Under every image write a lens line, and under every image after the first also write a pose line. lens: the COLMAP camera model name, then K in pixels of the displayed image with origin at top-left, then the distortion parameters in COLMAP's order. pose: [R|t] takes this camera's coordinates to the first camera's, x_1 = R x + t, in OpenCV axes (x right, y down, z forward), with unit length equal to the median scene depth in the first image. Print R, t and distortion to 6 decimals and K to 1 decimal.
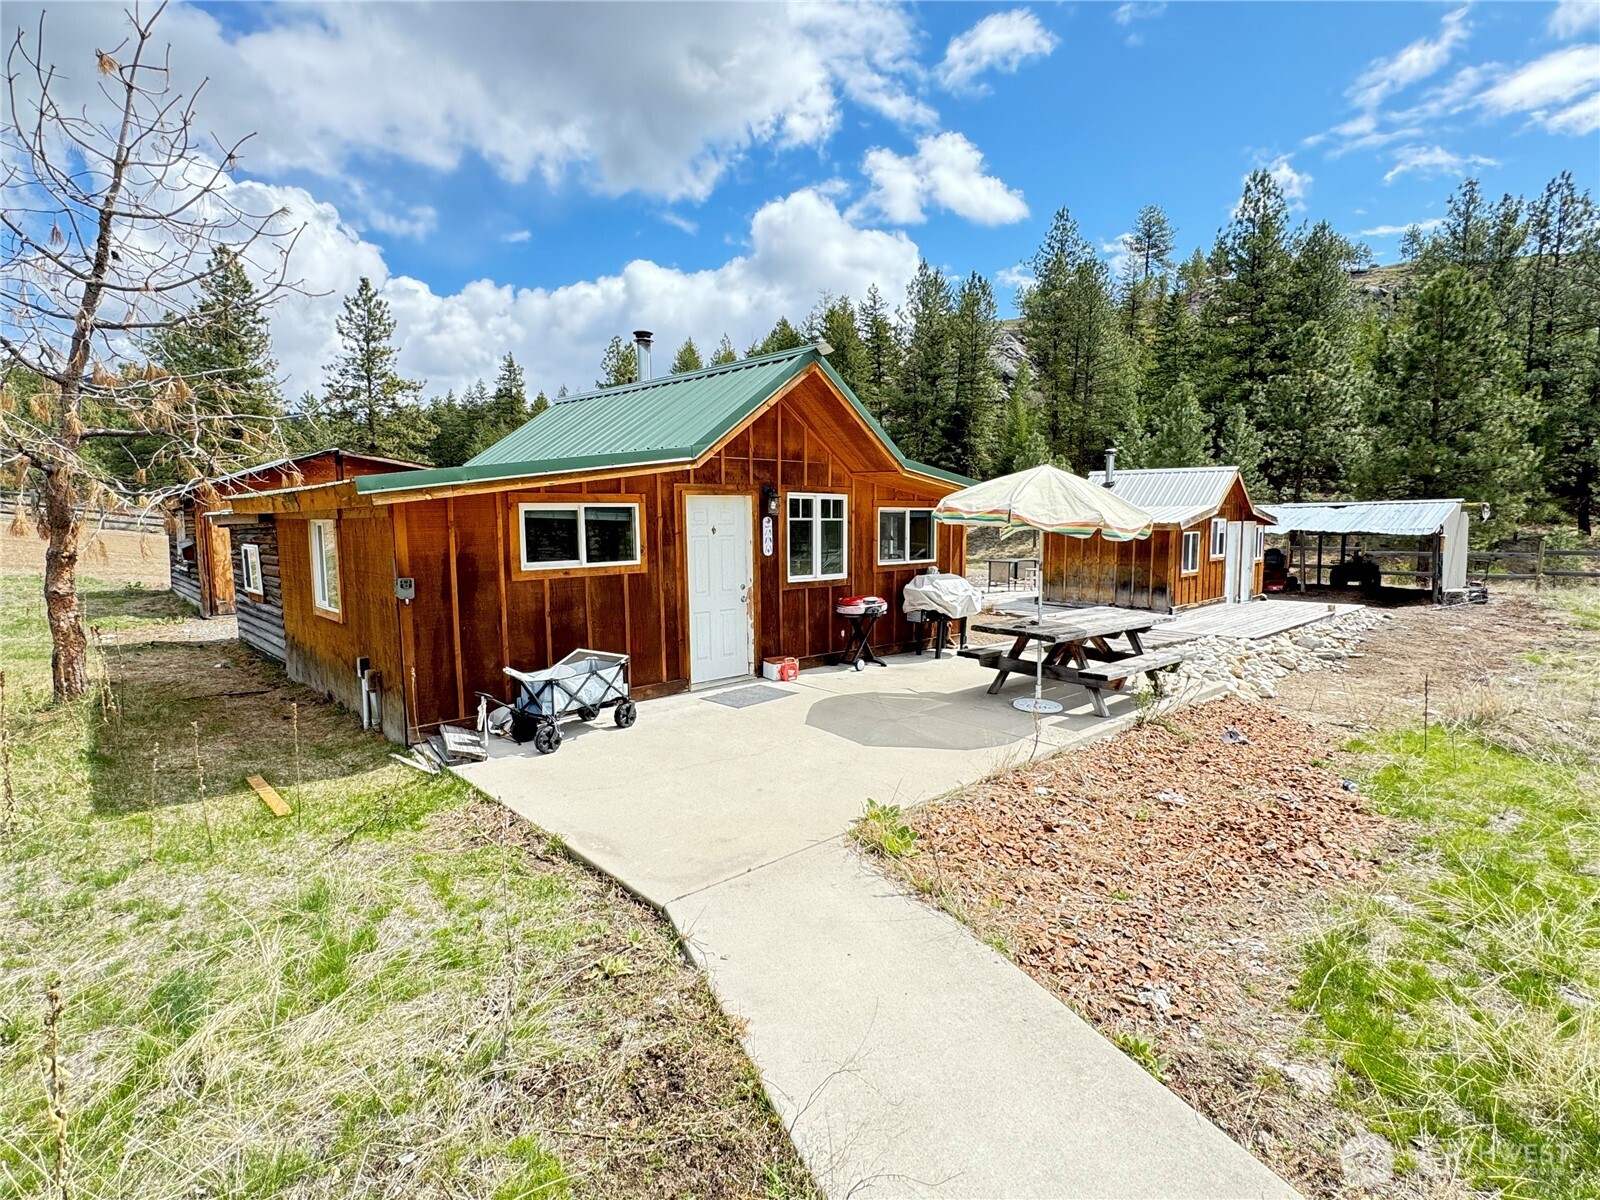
lens RADIAL K [[785.7, 0, 808.6], [0, 785.7, 603.8], [0, 0, 1]] dist [-0.006687, 0.001370]
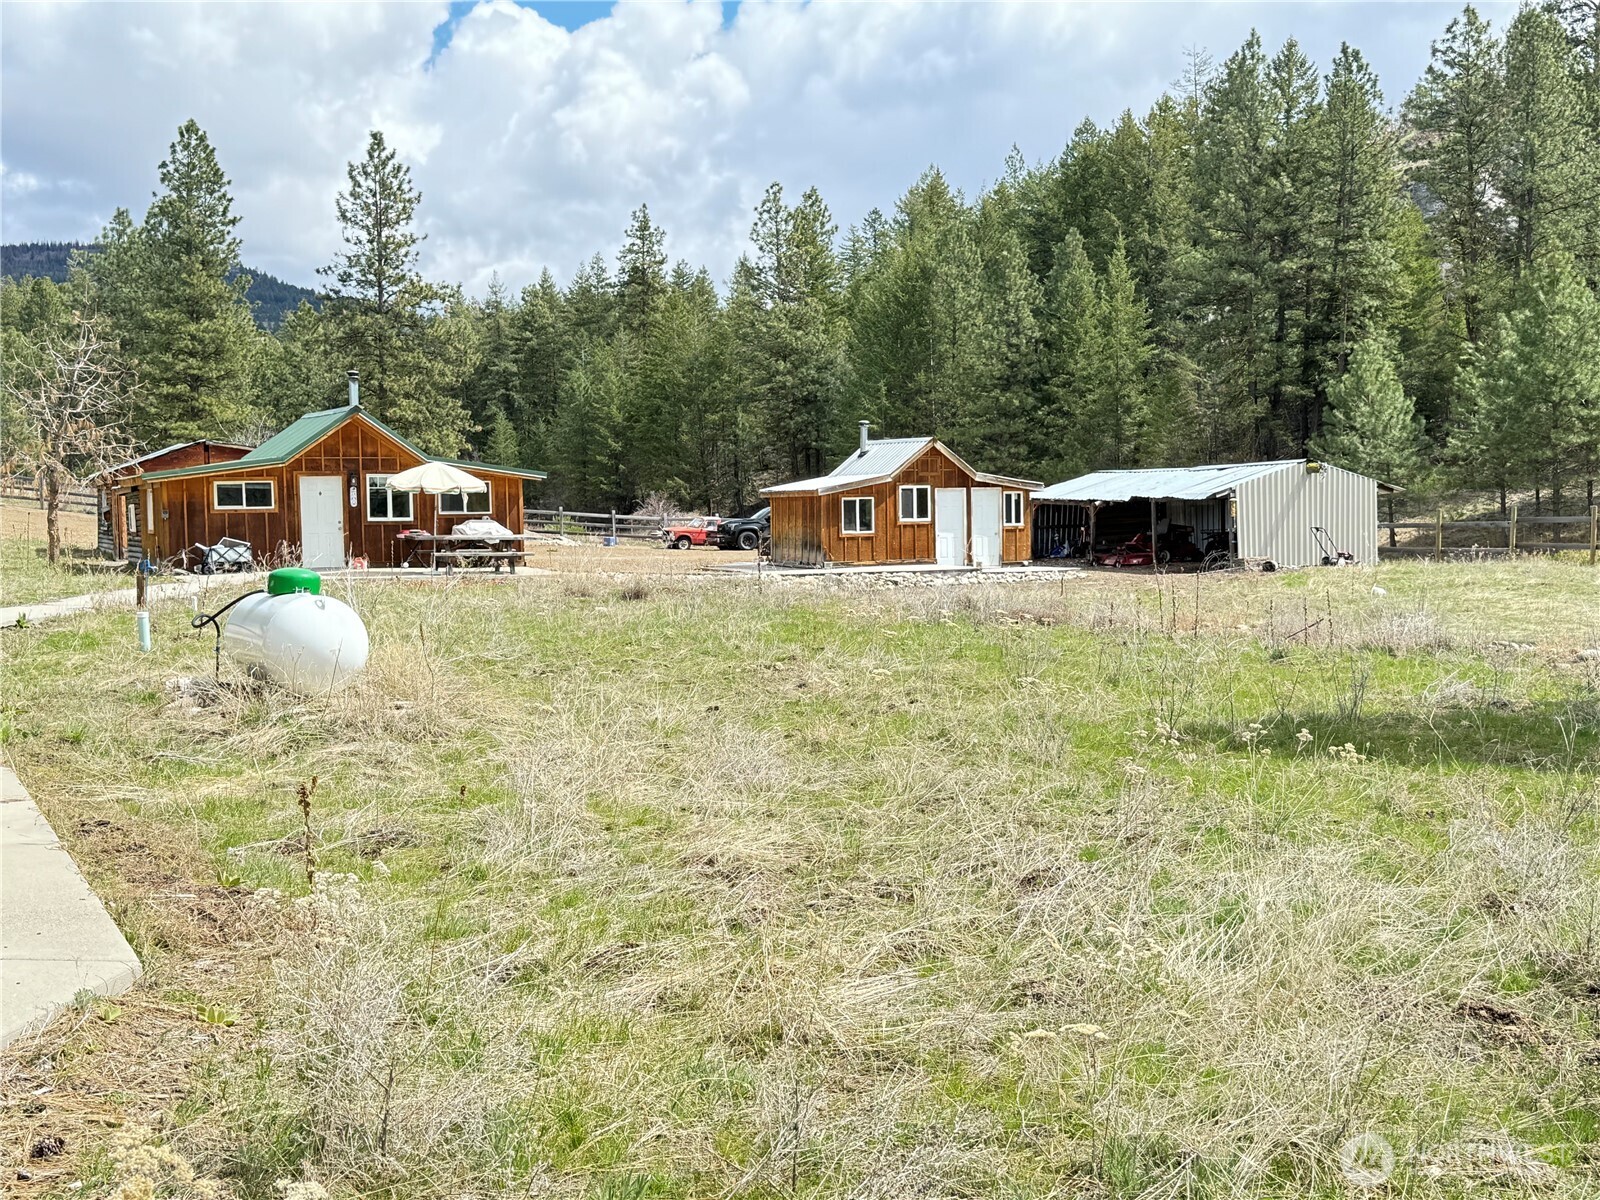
lens RADIAL K [[1828.2, 0, 830.0], [0, 1828.2, 615.0], [0, 0, 1]] dist [0.091734, 0.000000]
pose [[0.950246, 0.009530, -0.311356, 1.284700], [-0.023619, 0.998859, -0.041513, 0.190110], [0.310605, 0.046801, 0.949386, -1.521047]]
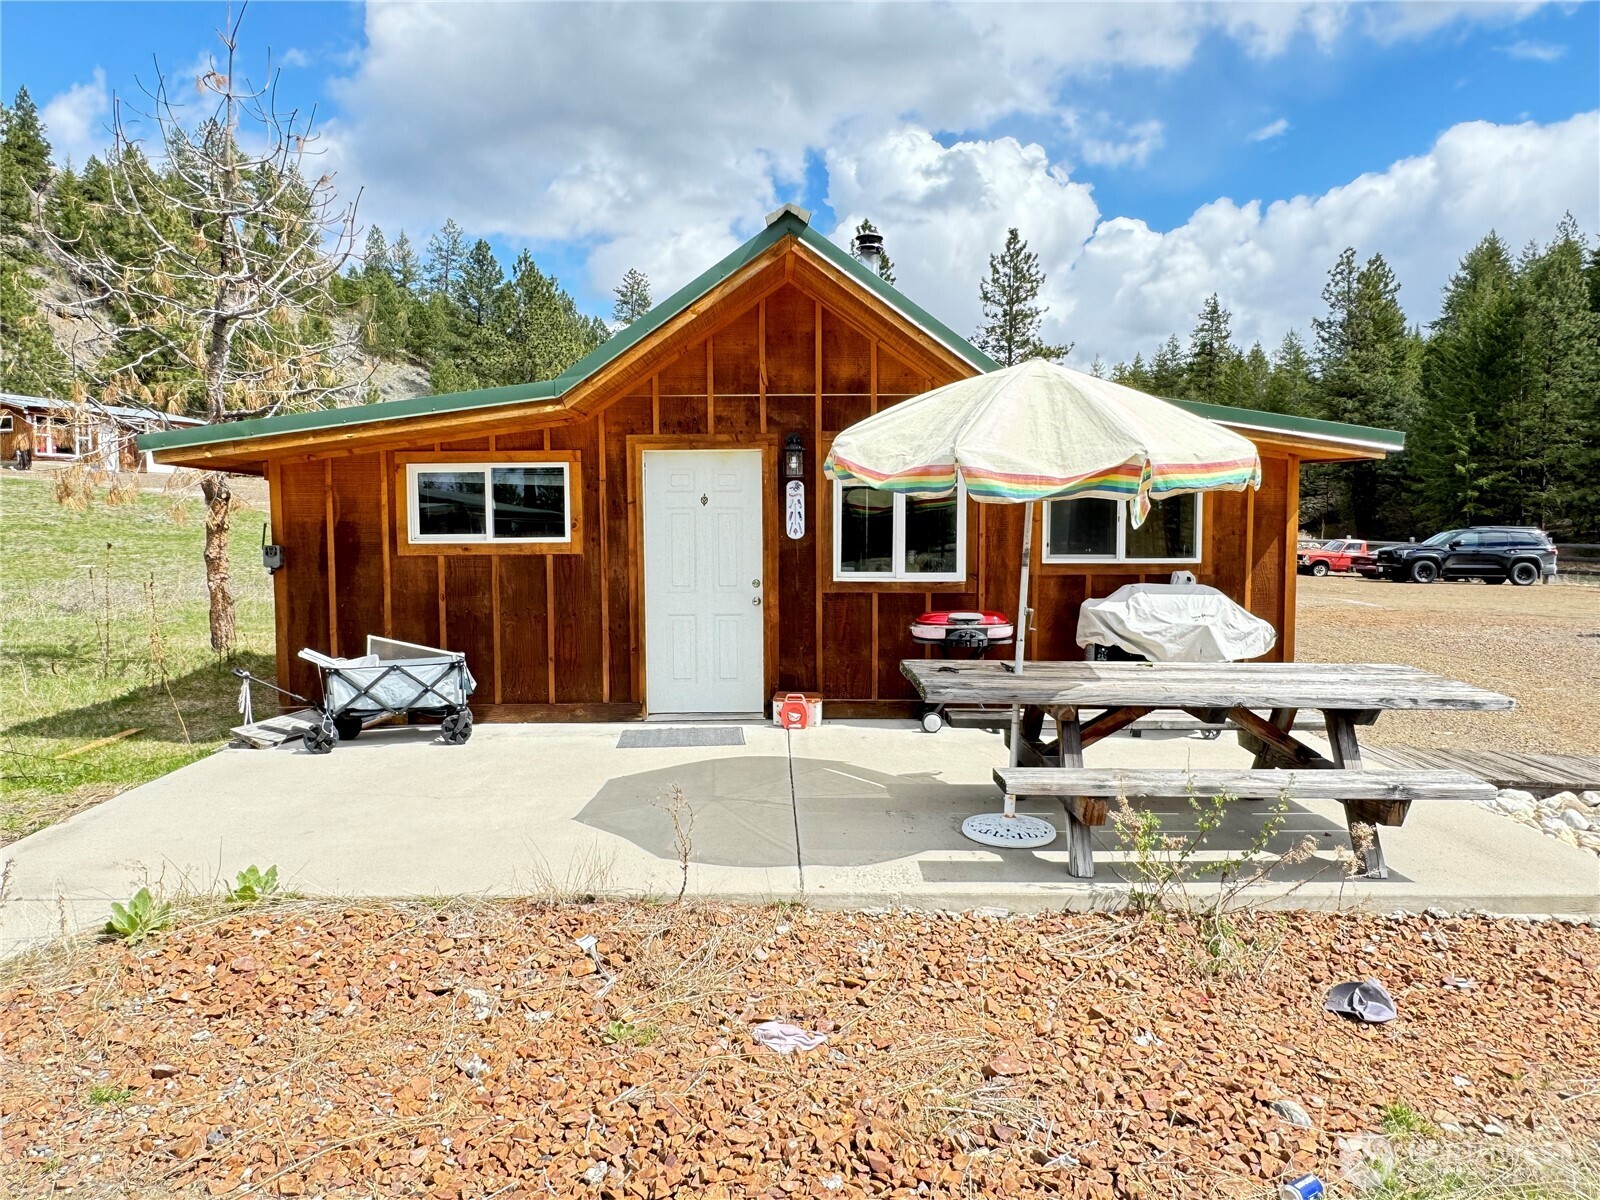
lens RADIAL K [[1066.2, 0, 805.7], [0, 1066.2, 622.4], [0, 0, 1]] dist [0.010385, -0.021360]
pose [[0.733137, 0.064449, -0.677020, 0.293938], [-0.073980, 0.997150, 0.014811, -0.002434], [0.676045, 0.039228, 0.735815, 0.177400]]
